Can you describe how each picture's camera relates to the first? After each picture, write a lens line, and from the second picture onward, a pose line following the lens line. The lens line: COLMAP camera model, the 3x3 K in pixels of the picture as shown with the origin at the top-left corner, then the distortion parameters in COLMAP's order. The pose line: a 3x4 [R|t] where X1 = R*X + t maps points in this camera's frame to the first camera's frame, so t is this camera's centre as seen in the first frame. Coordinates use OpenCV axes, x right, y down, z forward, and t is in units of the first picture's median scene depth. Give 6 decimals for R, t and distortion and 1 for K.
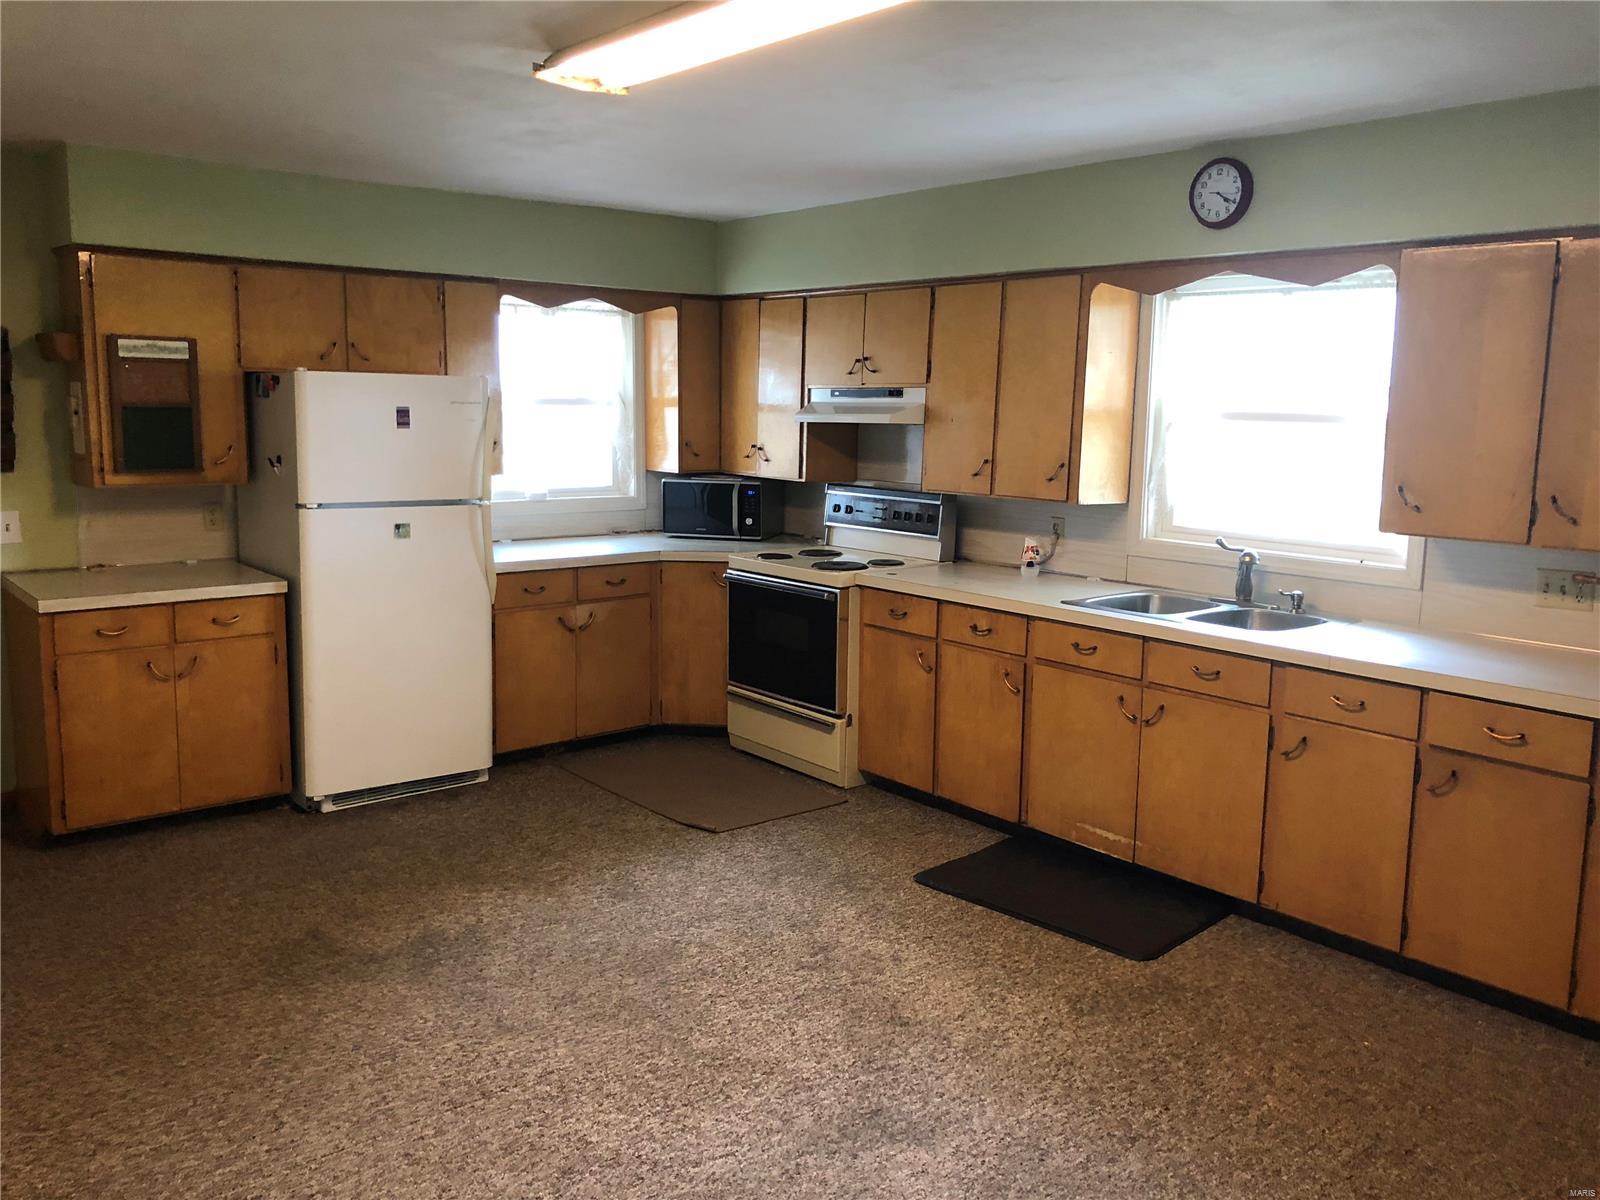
lens RADIAL K [[1358.6, 0, 798.7], [0, 1358.6, 595.2], [0, 0, 1]] dist [0.043877, 0.009443]
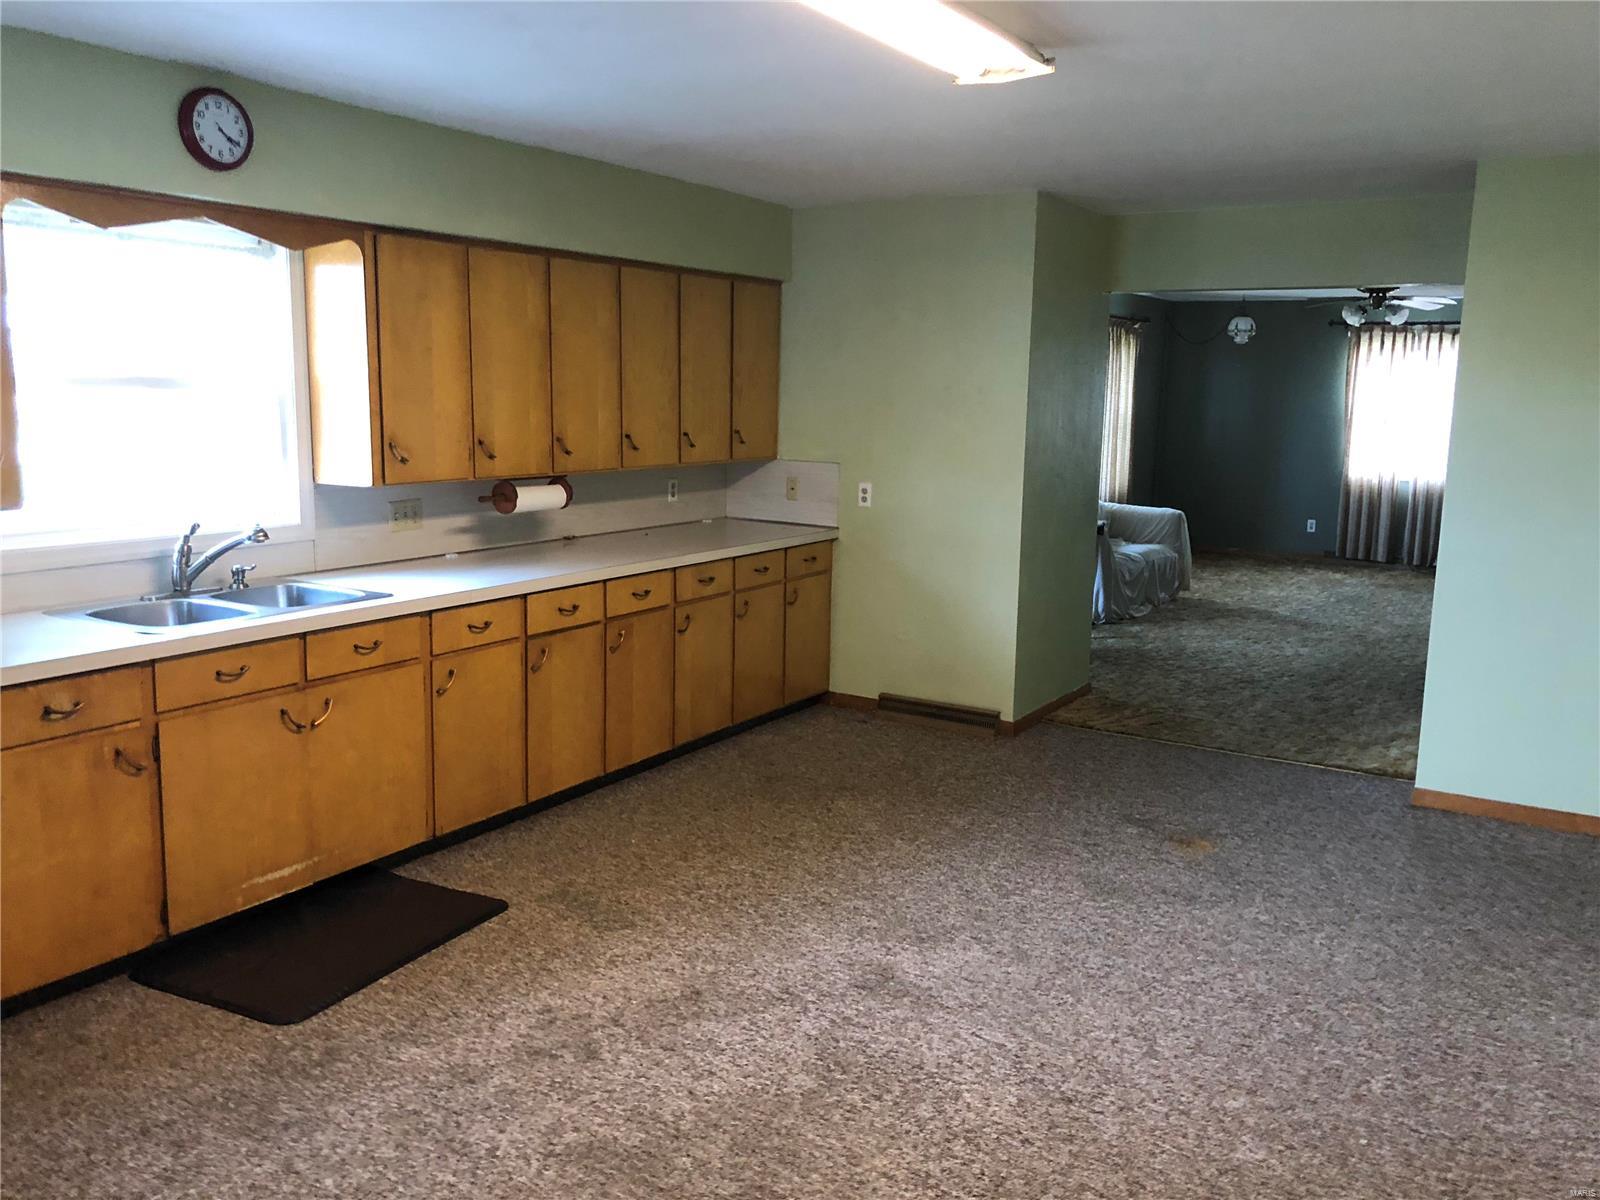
lens RADIAL K [[1358.6, 0, 798.5], [0, 1358.6, 603.8], [0, 0, 1]] dist [0.043877, 0.009443]
pose [[-0.341208, -0.175909, 0.923381, -0.742062], [0.117217, 0.966703, 0.227476, -0.167733], [-0.932650, 0.185853, -0.309228, 1.053120]]
